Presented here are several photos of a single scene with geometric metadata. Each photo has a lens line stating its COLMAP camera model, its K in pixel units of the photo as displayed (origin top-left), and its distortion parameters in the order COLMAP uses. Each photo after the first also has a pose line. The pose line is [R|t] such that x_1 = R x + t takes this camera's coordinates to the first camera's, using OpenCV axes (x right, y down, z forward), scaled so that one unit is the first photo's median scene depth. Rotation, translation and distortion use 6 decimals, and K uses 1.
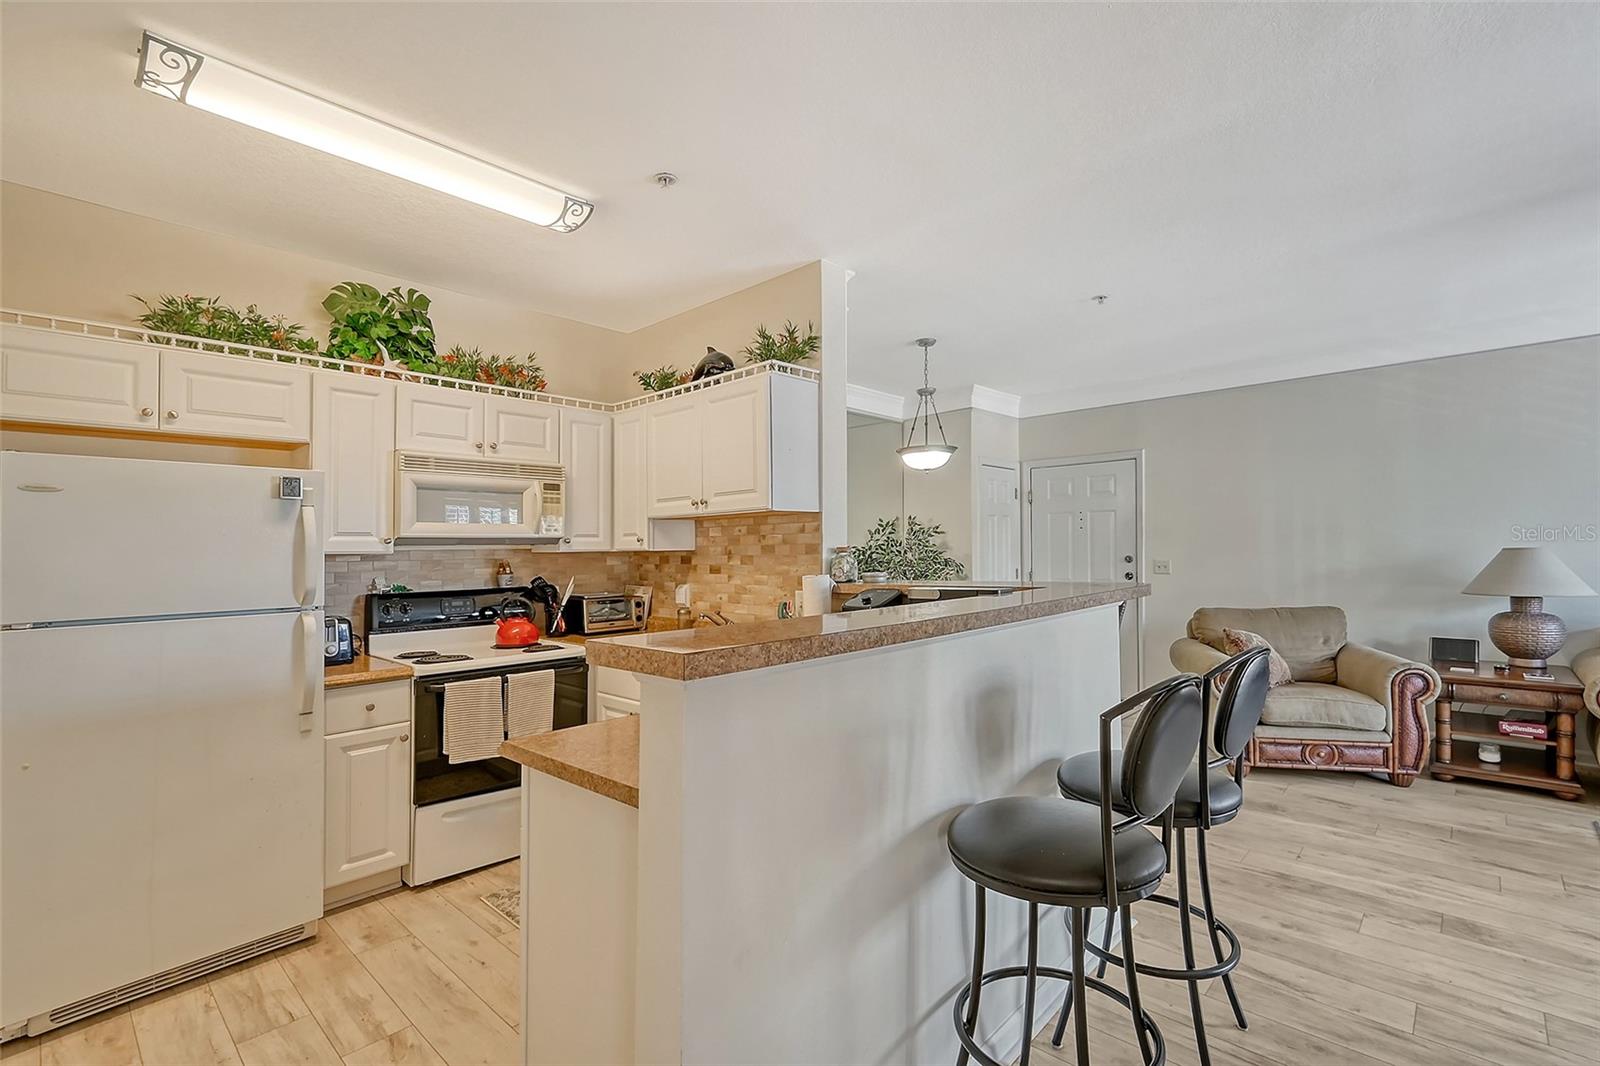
lens RADIAL K [[711.4, 0, 807.4], [0, 711.4, 544.2], [0, 0, 1]] dist [0.009370, -0.000344]
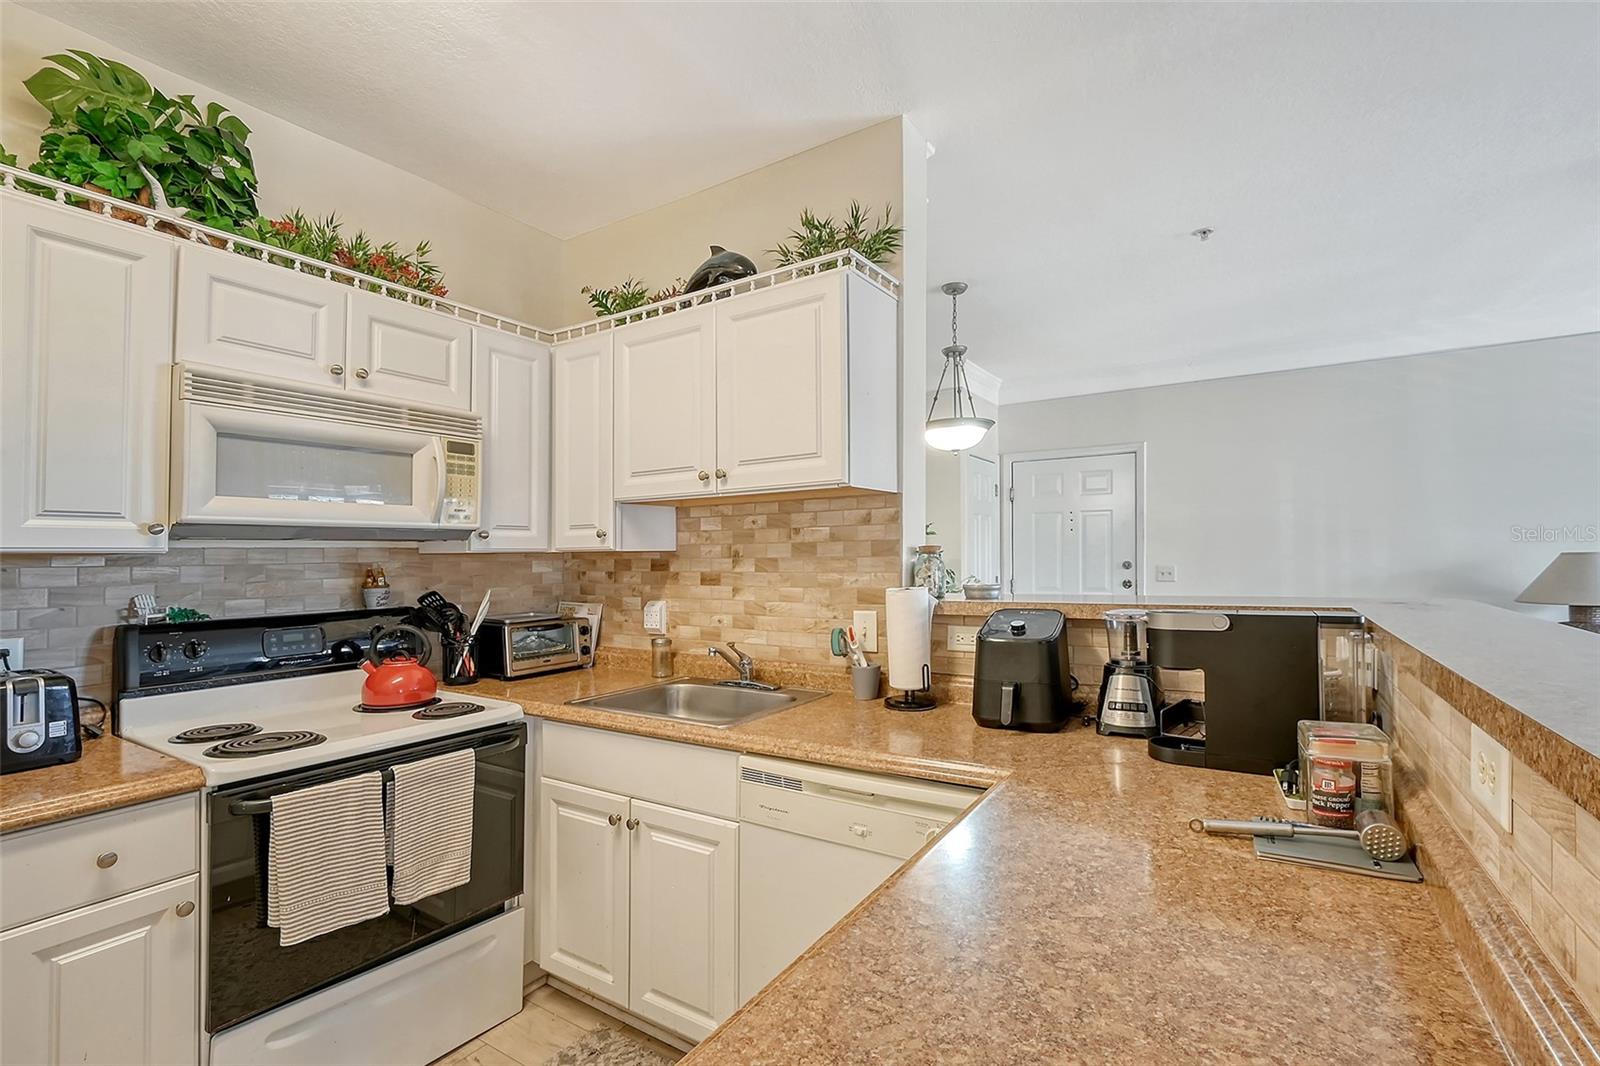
lens RADIAL K [[721.2, 0, 810.7], [0, 721.2, 546.7], [0, 0, 1]] dist [-0.005378, -0.001268]
pose [[0.983943, 0.005106, 0.178410, -0.167302], [-0.004167, 0.999975, -0.005638, 0.008485], [-0.178434, 0.004804, 0.983940, 0.320313]]
